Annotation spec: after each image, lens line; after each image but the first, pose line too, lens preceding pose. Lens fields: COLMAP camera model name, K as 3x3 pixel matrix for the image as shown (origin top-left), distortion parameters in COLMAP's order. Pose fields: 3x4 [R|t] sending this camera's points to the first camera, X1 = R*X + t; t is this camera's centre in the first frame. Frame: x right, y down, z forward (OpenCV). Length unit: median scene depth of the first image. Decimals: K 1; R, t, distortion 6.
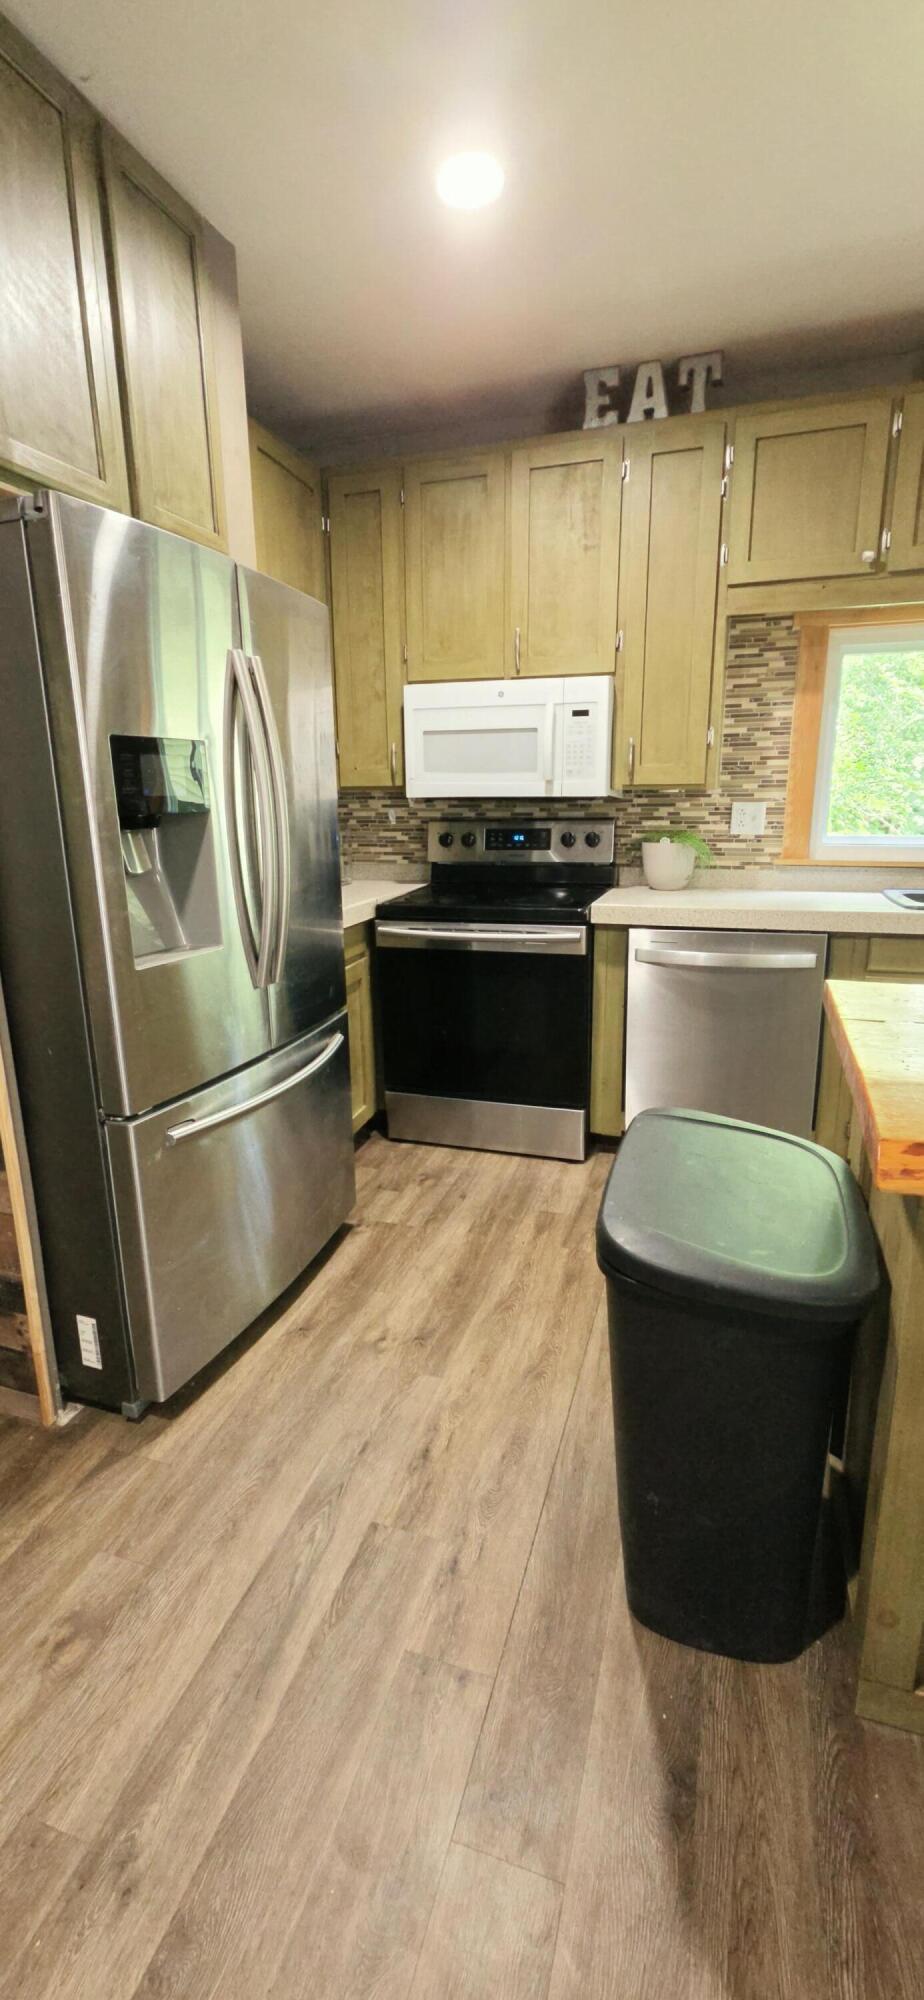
lens RADIAL K [[832.3, 0, 462.0], [0, 832.3, 1000.0], [0, 0, 1]] dist [0.000110, -0.000571]
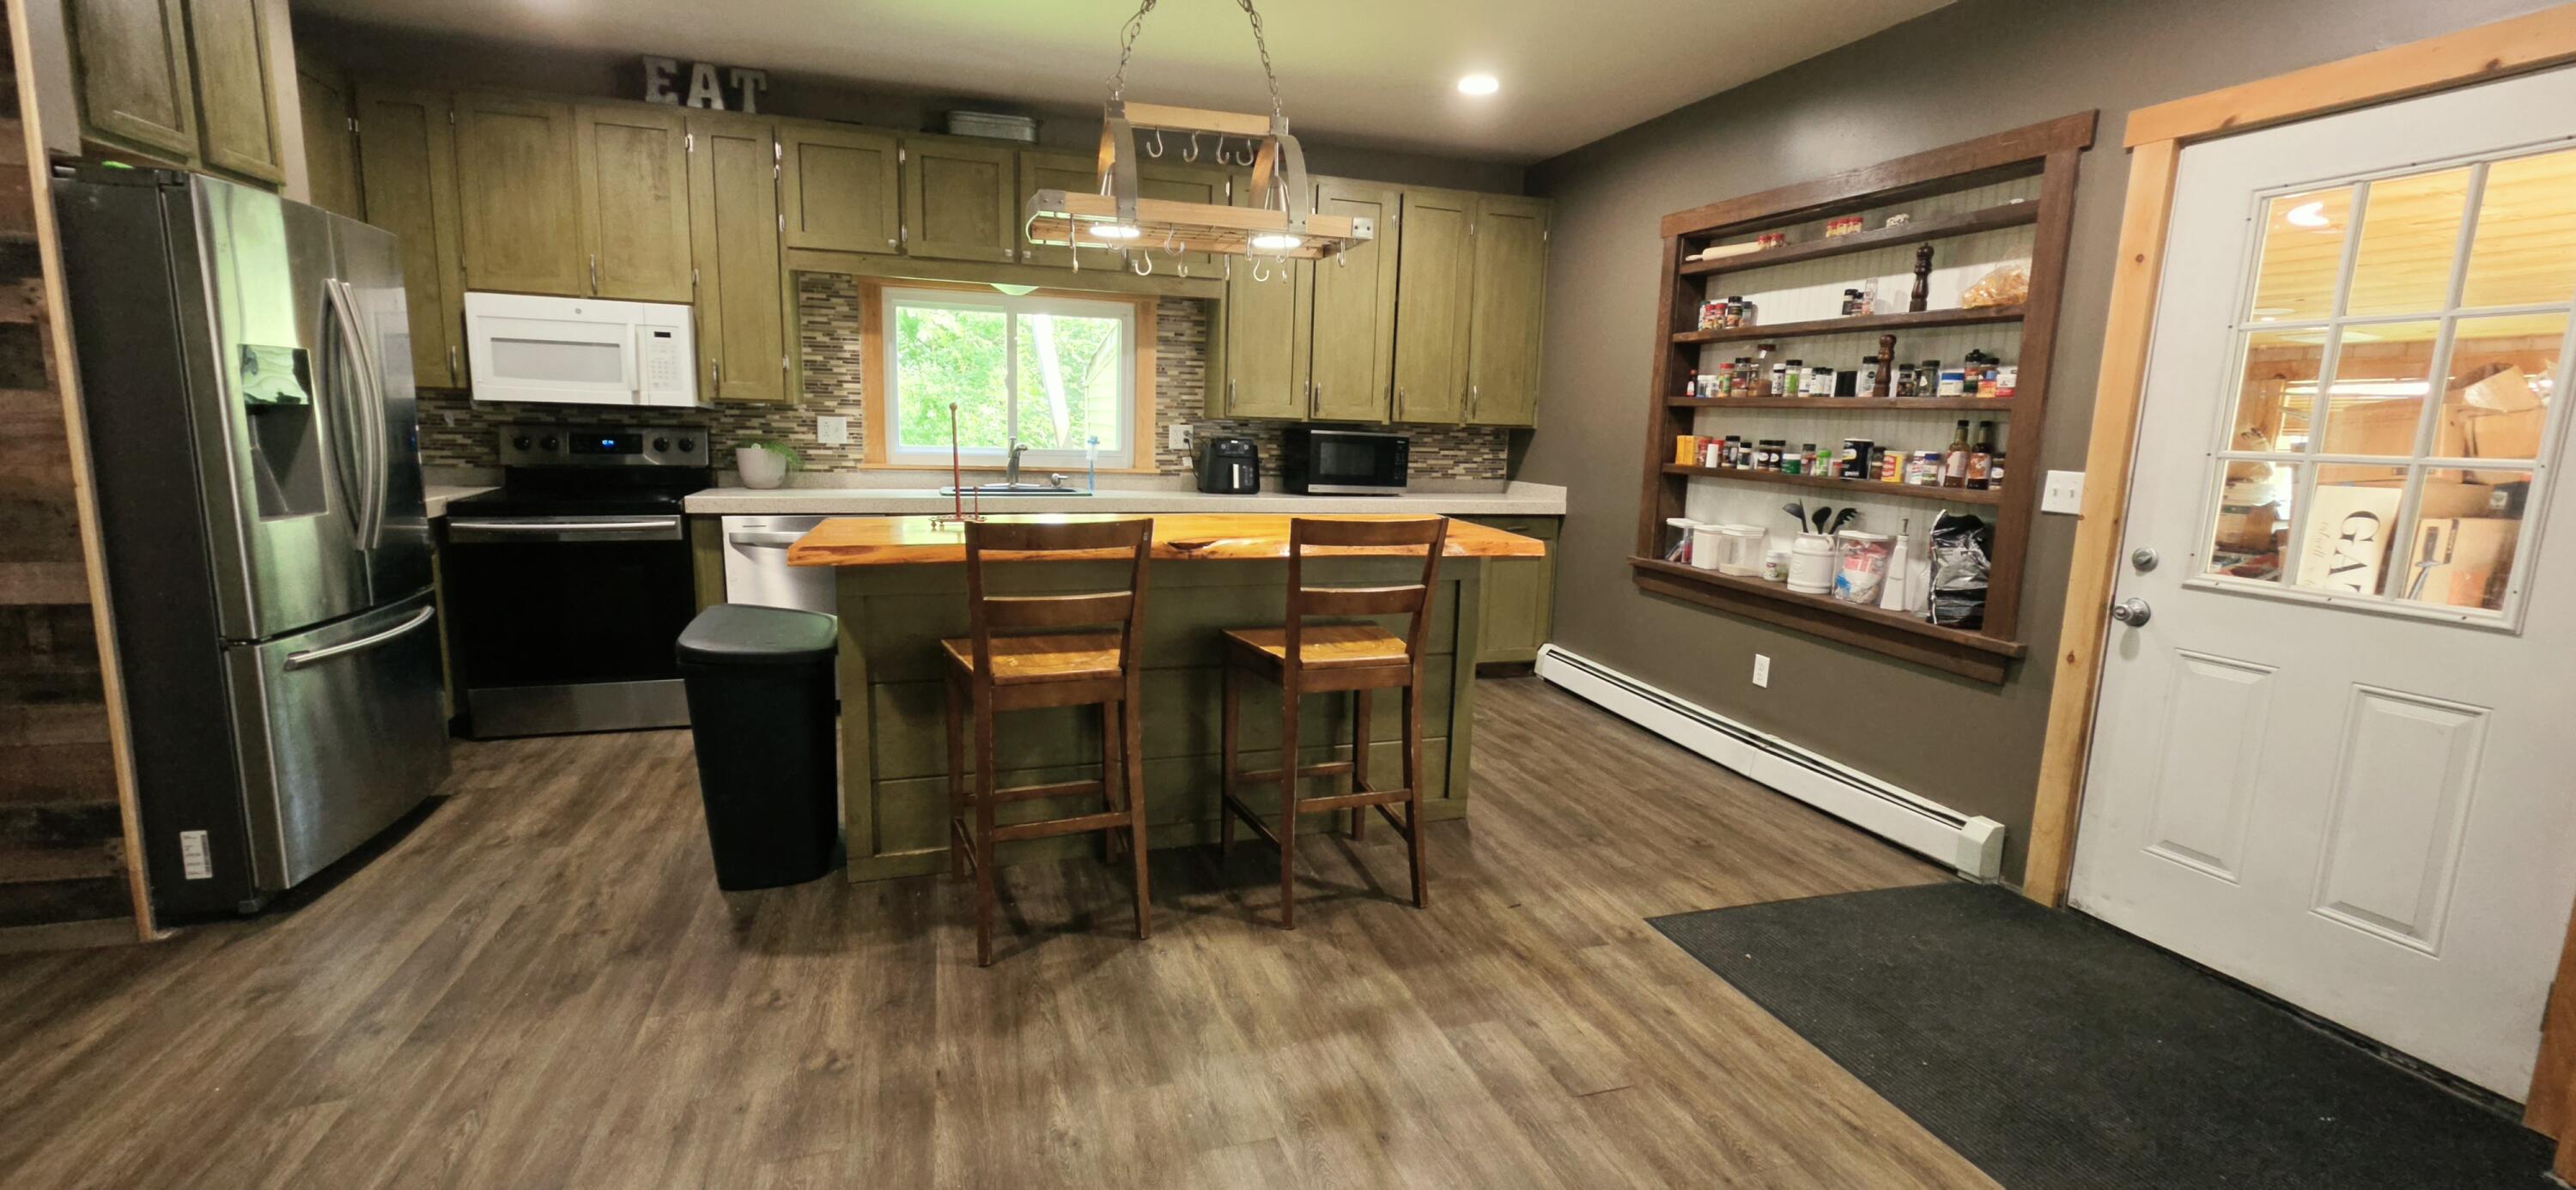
lens RADIAL K [[1071.9, 0, 1295.5], [0, 1071.9, 587.0], [0, 0, 1]] dist [0.000110, -0.000571]
pose [[0.806341, -0.057351, 0.588664, -0.044029], [0.105019, 0.993355, -0.047075, 0.161164], [-0.582053, 0.099779, 0.807006, -0.661085]]
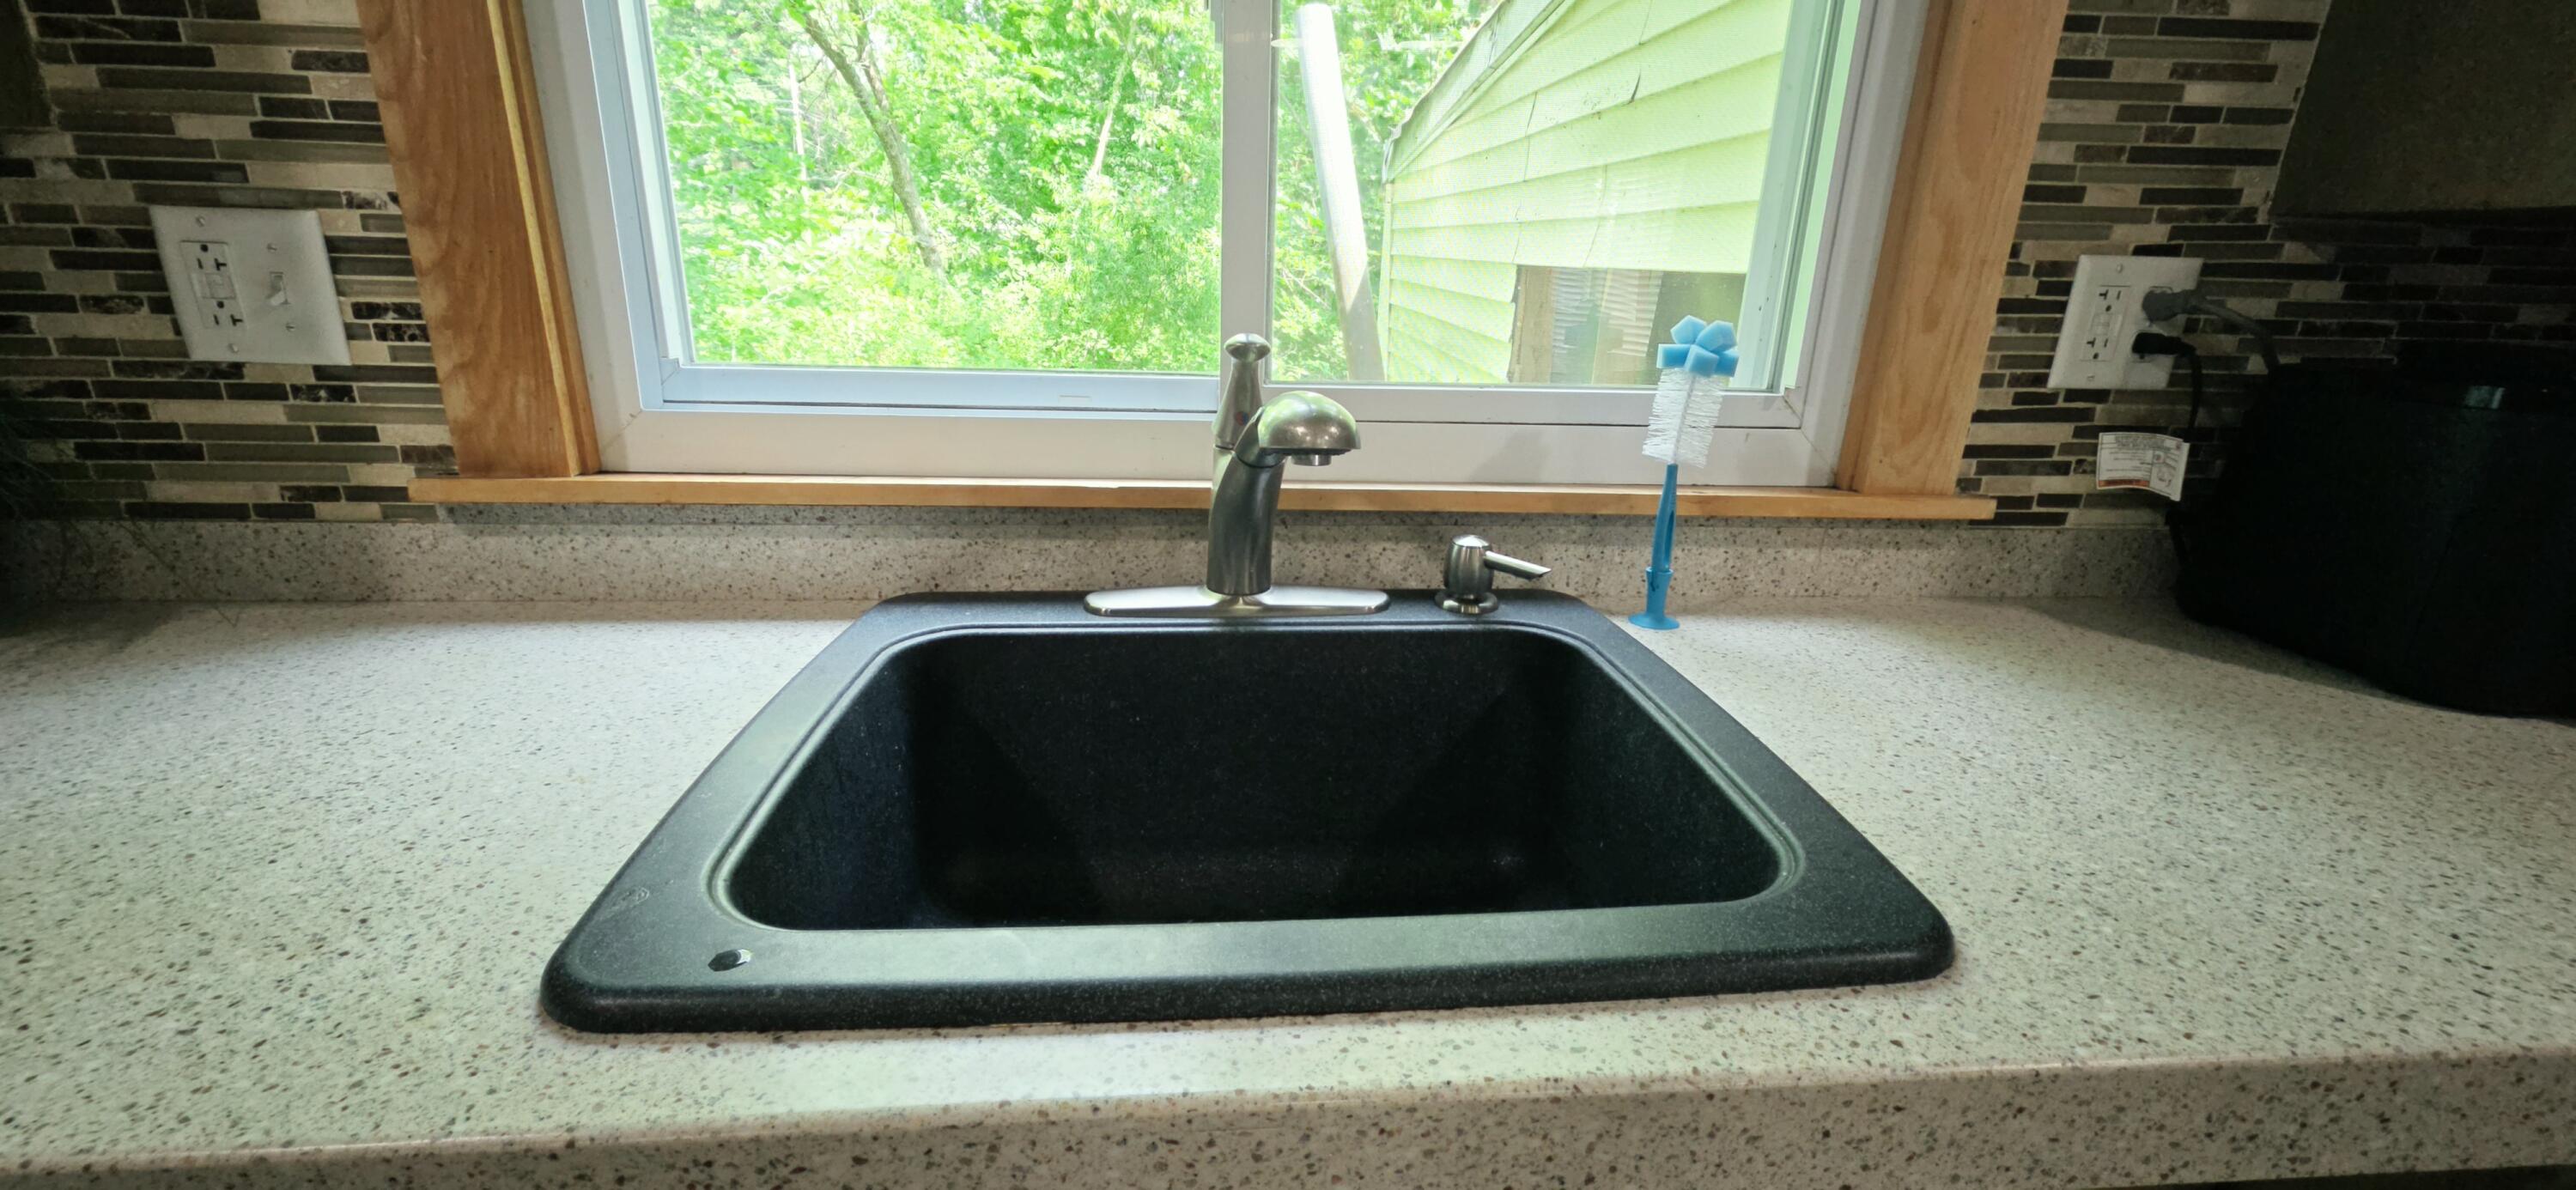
lens RADIAL K [[1062.3, 0, 1282.6], [0, 1062.3, 592.9], [0, 0, 1]] dist [-0.002353, 0.003223]
pose [[0.917870, -0.087199, 0.387184, 0.505576], [0.060682, 0.994929, 0.080215, -0.156718], [-0.392215, -0.050132, 0.918506, 0.688855]]
